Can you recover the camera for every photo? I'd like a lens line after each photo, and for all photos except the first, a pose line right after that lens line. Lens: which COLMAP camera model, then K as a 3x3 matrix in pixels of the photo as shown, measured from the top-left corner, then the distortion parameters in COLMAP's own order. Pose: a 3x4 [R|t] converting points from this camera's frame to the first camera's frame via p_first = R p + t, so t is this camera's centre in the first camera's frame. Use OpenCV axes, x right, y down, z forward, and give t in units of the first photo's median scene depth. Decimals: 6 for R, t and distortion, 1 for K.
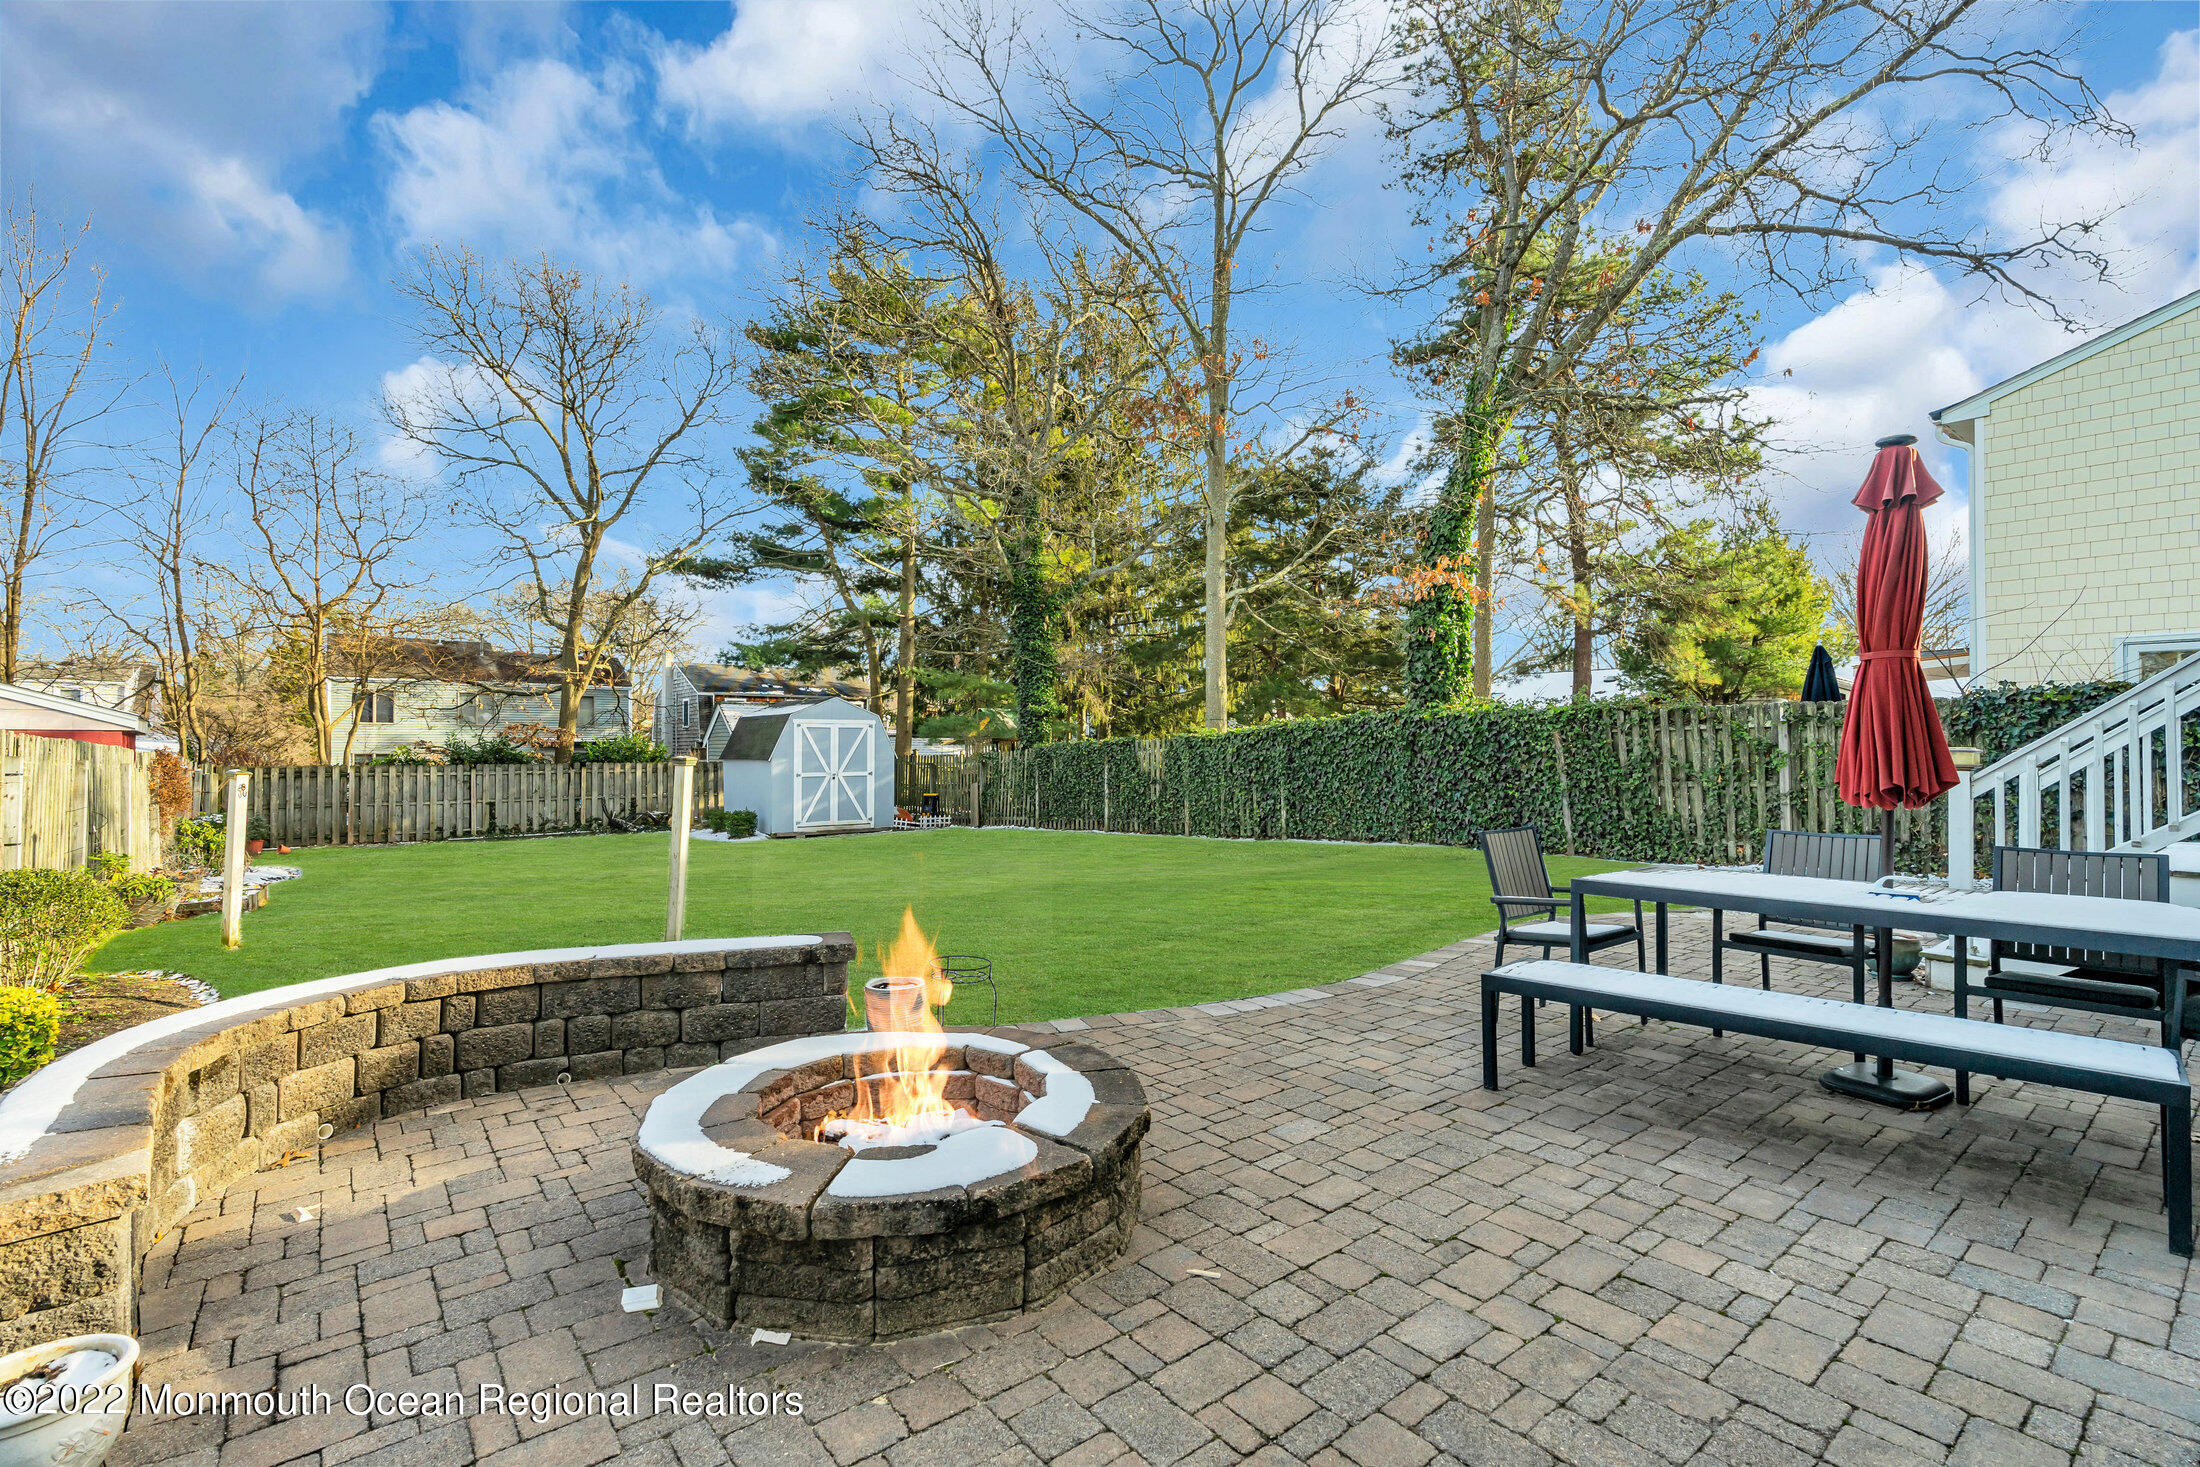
lens RADIAL K [[982.4, 0, 1105.9], [0, 982.4, 735.2], [0, 0, 1]] dist [-0.006402, 0.001790]
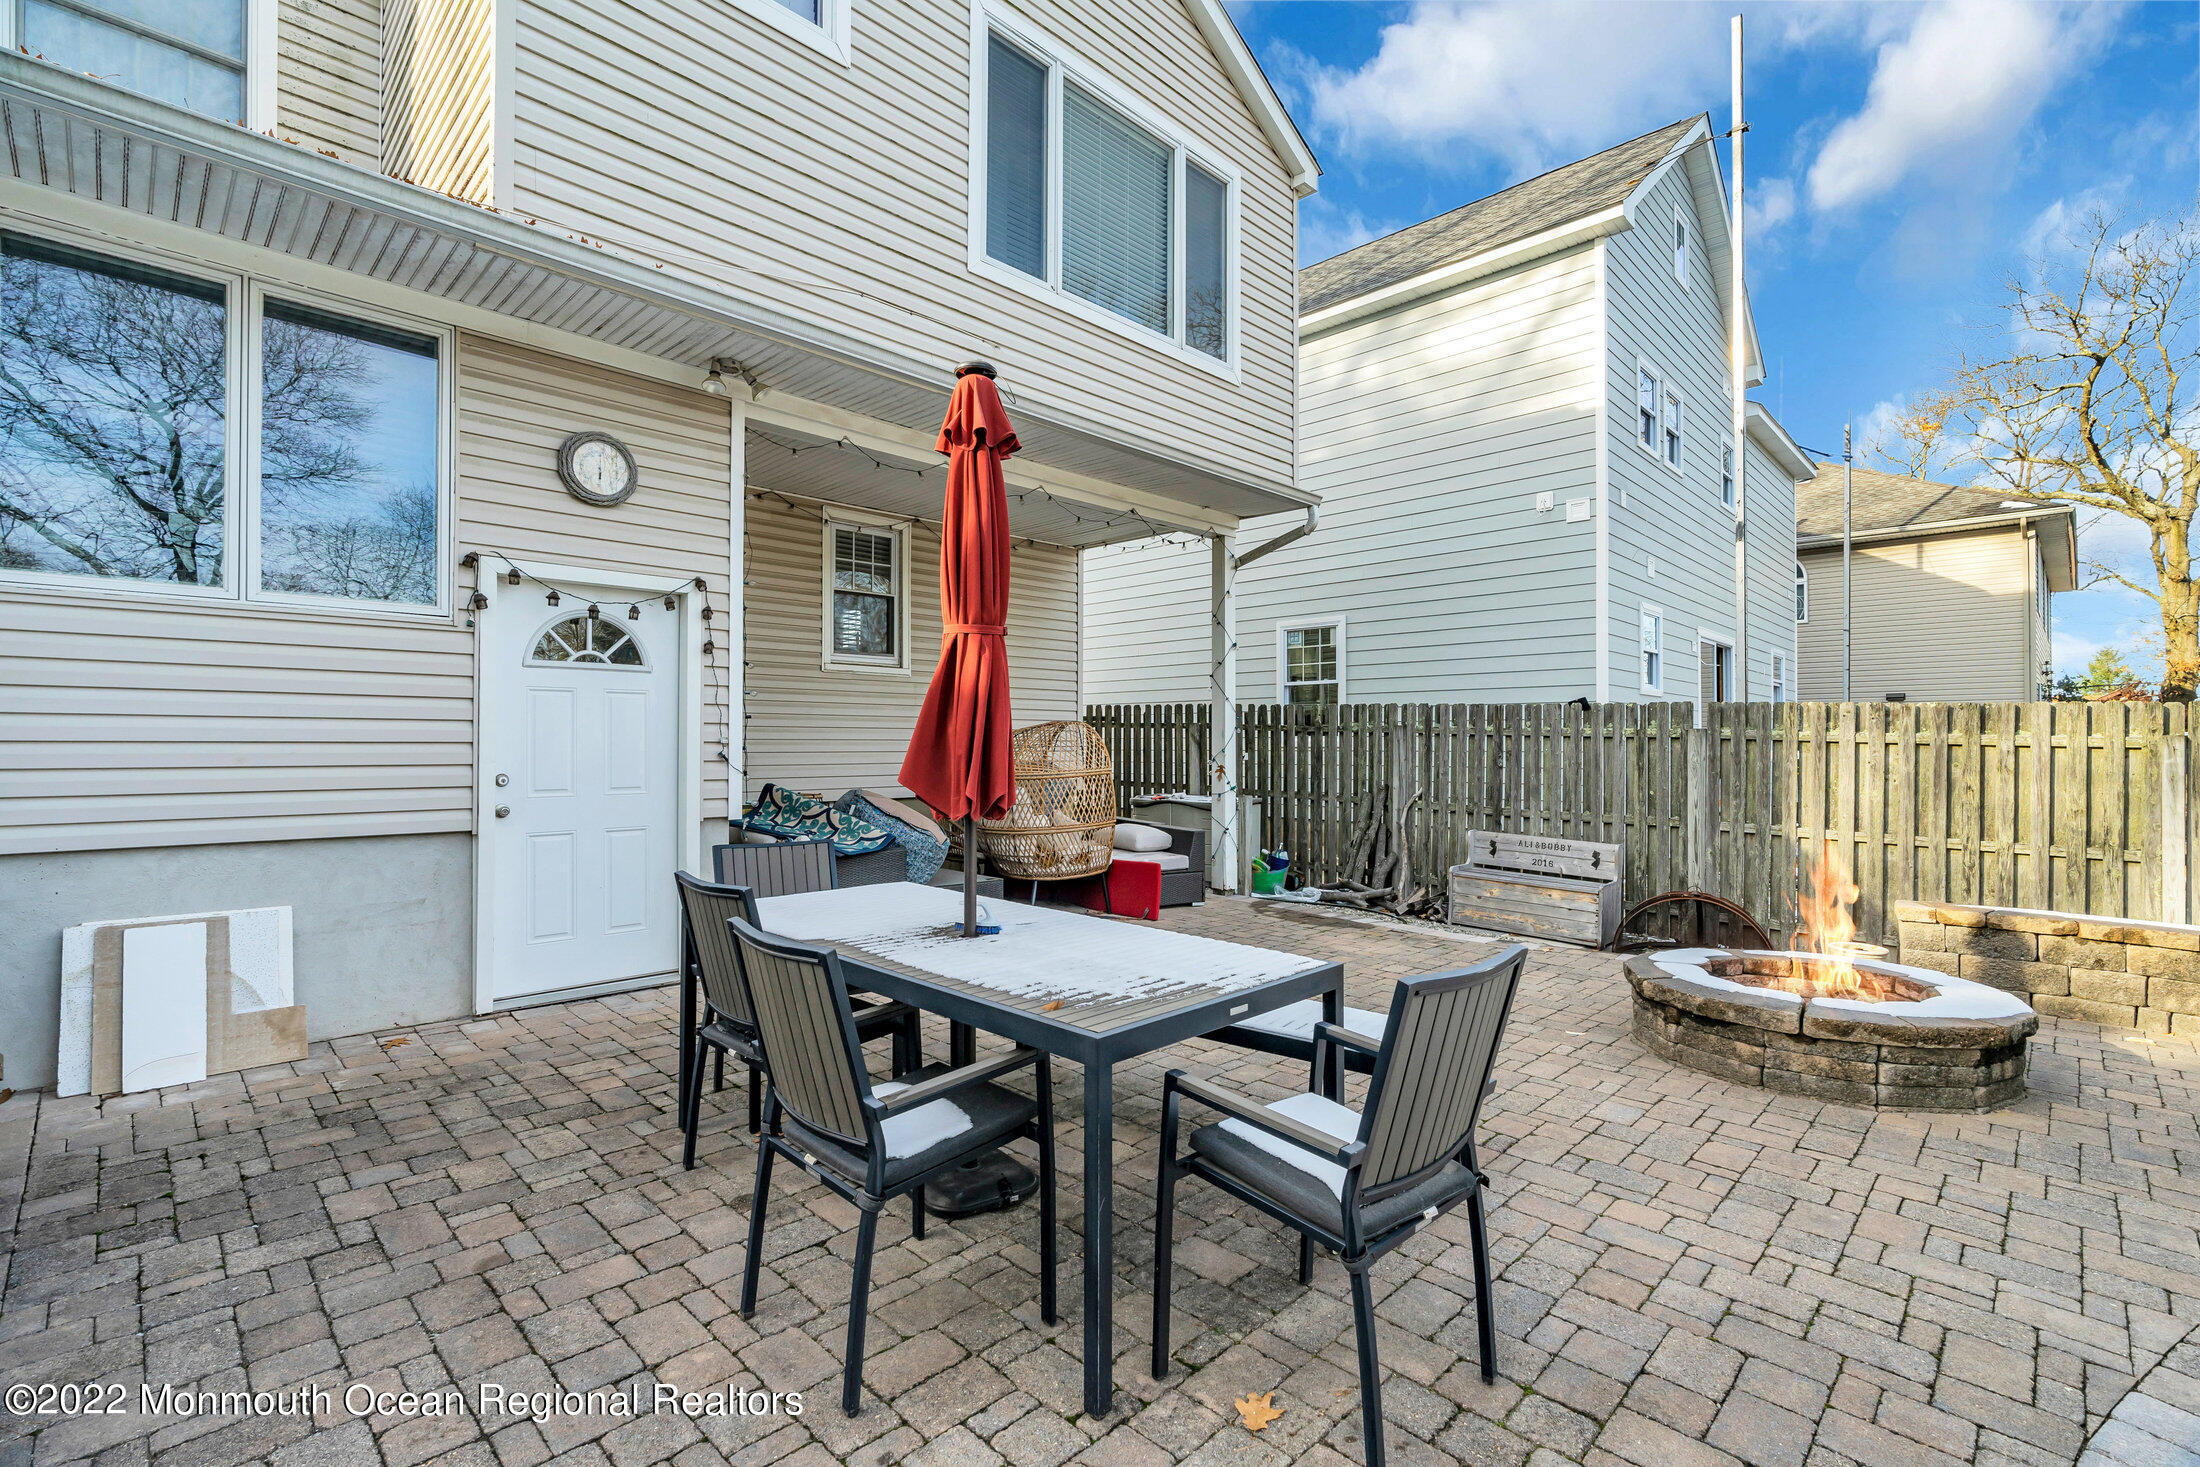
lens RADIAL K [[982.4, 0, 1105.9], [0, 982.4, 735.2], [0, 0, 1]] dist [-0.006402, 0.001790]
pose [[-0.992910, -0.004315, -0.118791, 0.121241], [-0.001919, 0.999793, -0.020277, 0.003208], [0.118854, -0.019905, -0.992712, 0.277585]]
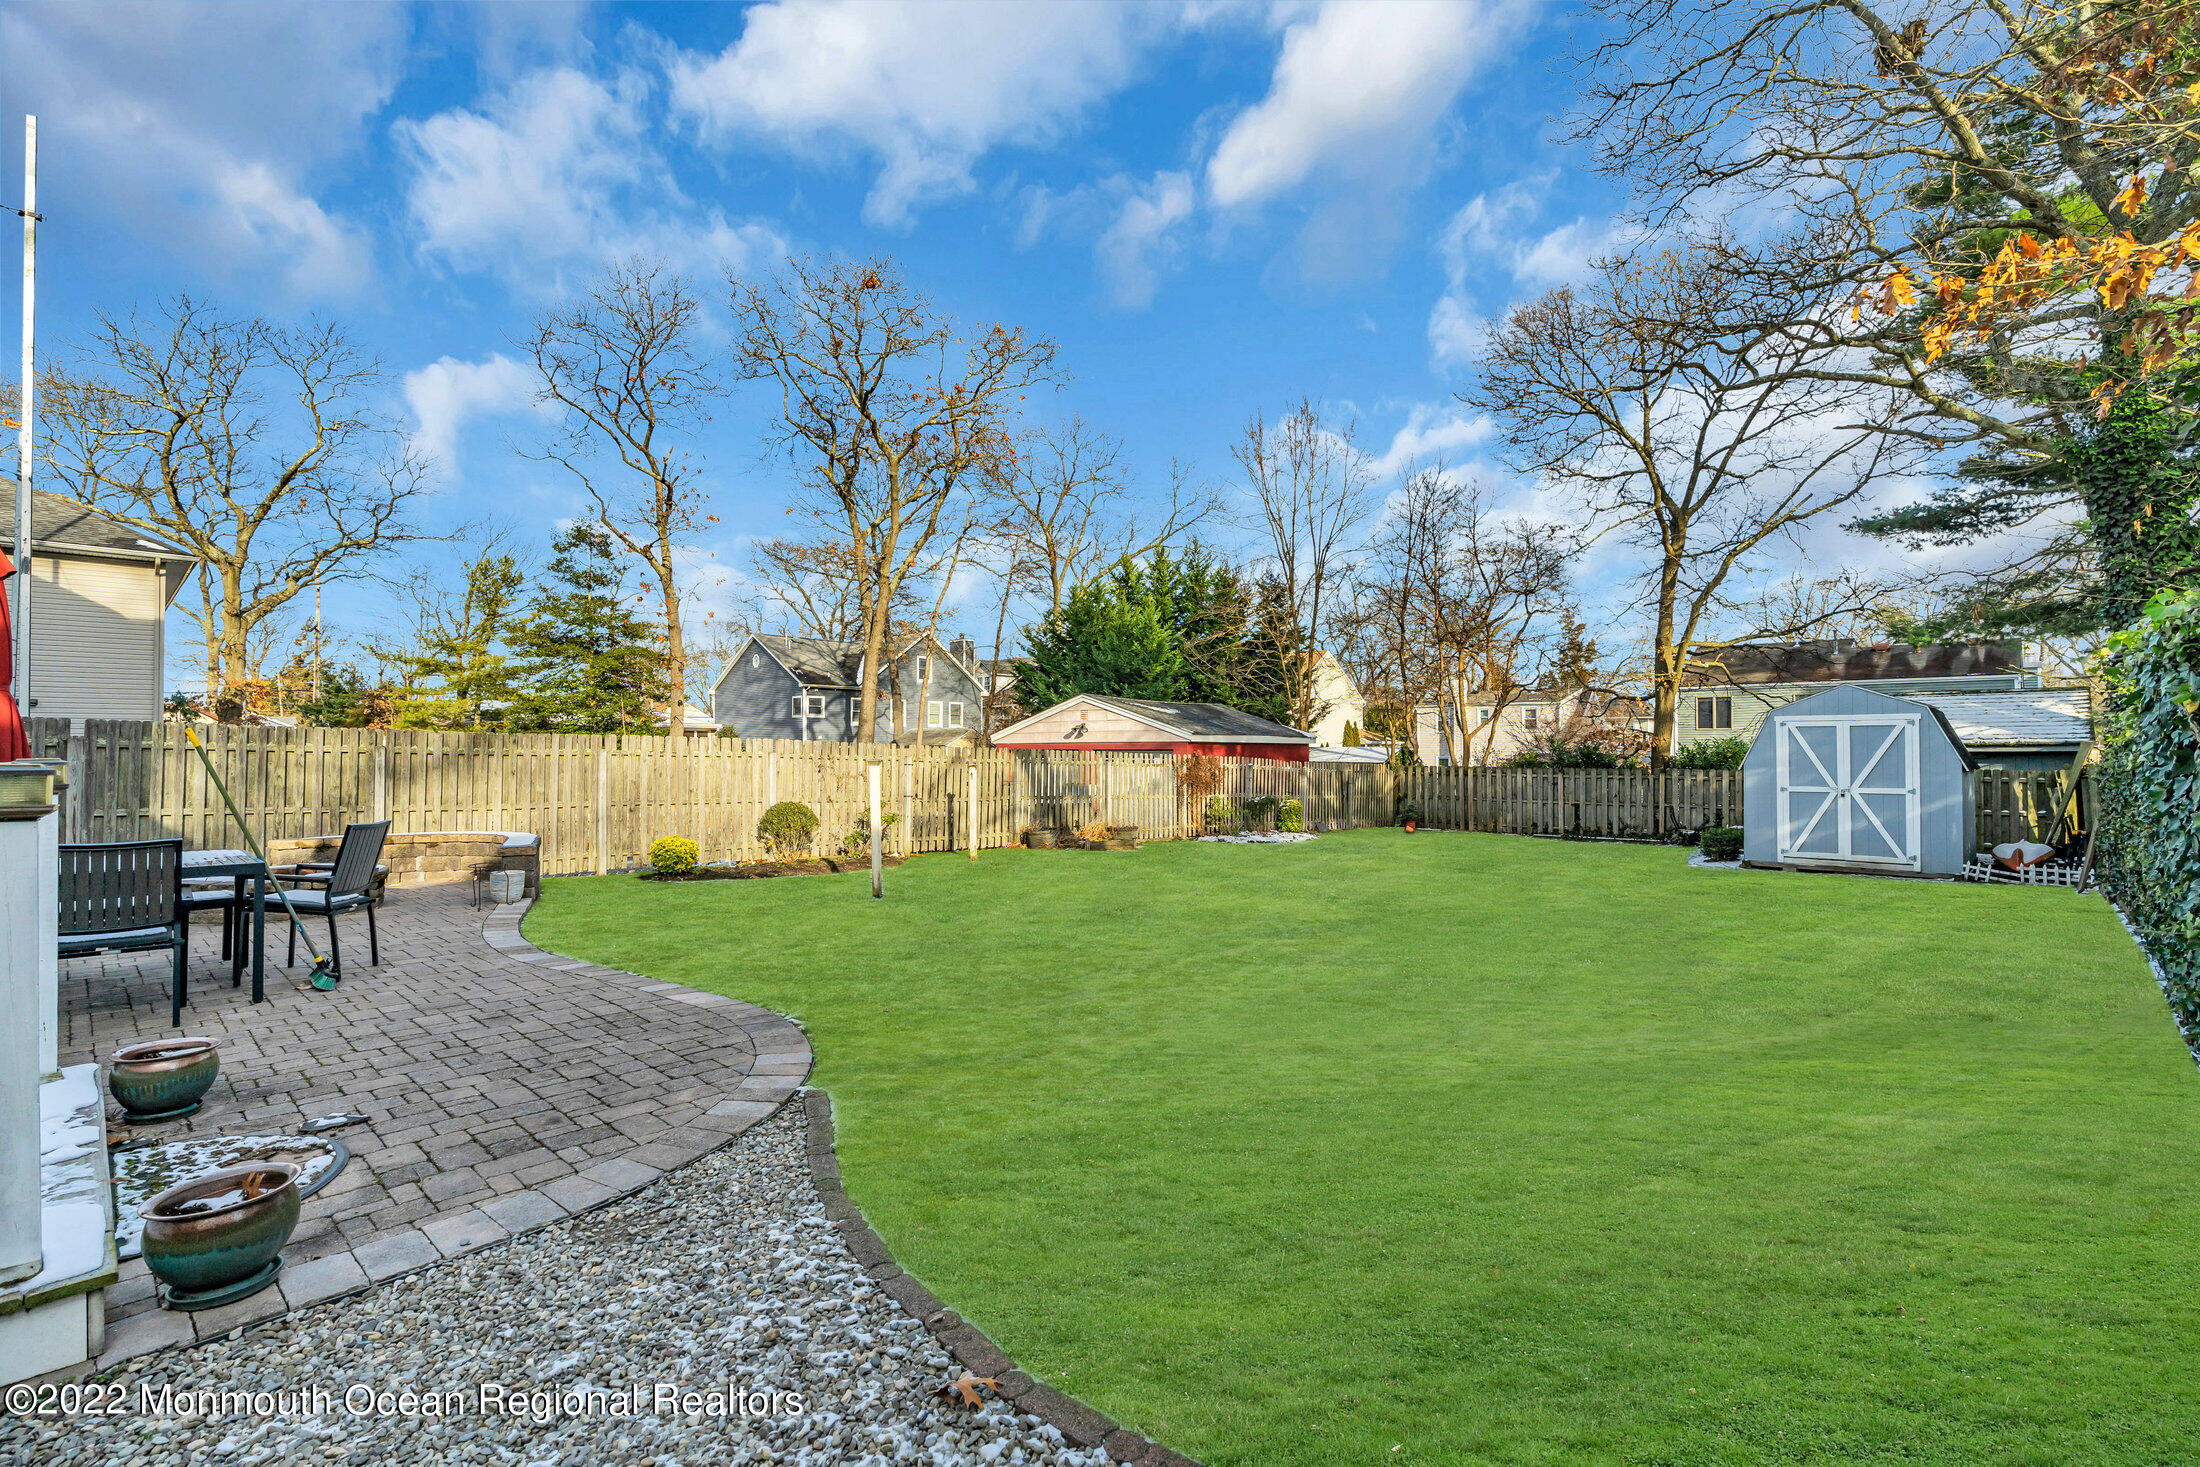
lens RADIAL K [[982.4, 0, 1105.9], [0, 982.4, 735.2], [0, 0, 1]] dist [-0.006402, 0.001790]
pose [[0.142949, -0.014461, -0.989624, 0.357683], [0.010700, 0.999857, -0.013065, 0.002693], [0.989672, -0.008722, 0.143083, 0.353549]]
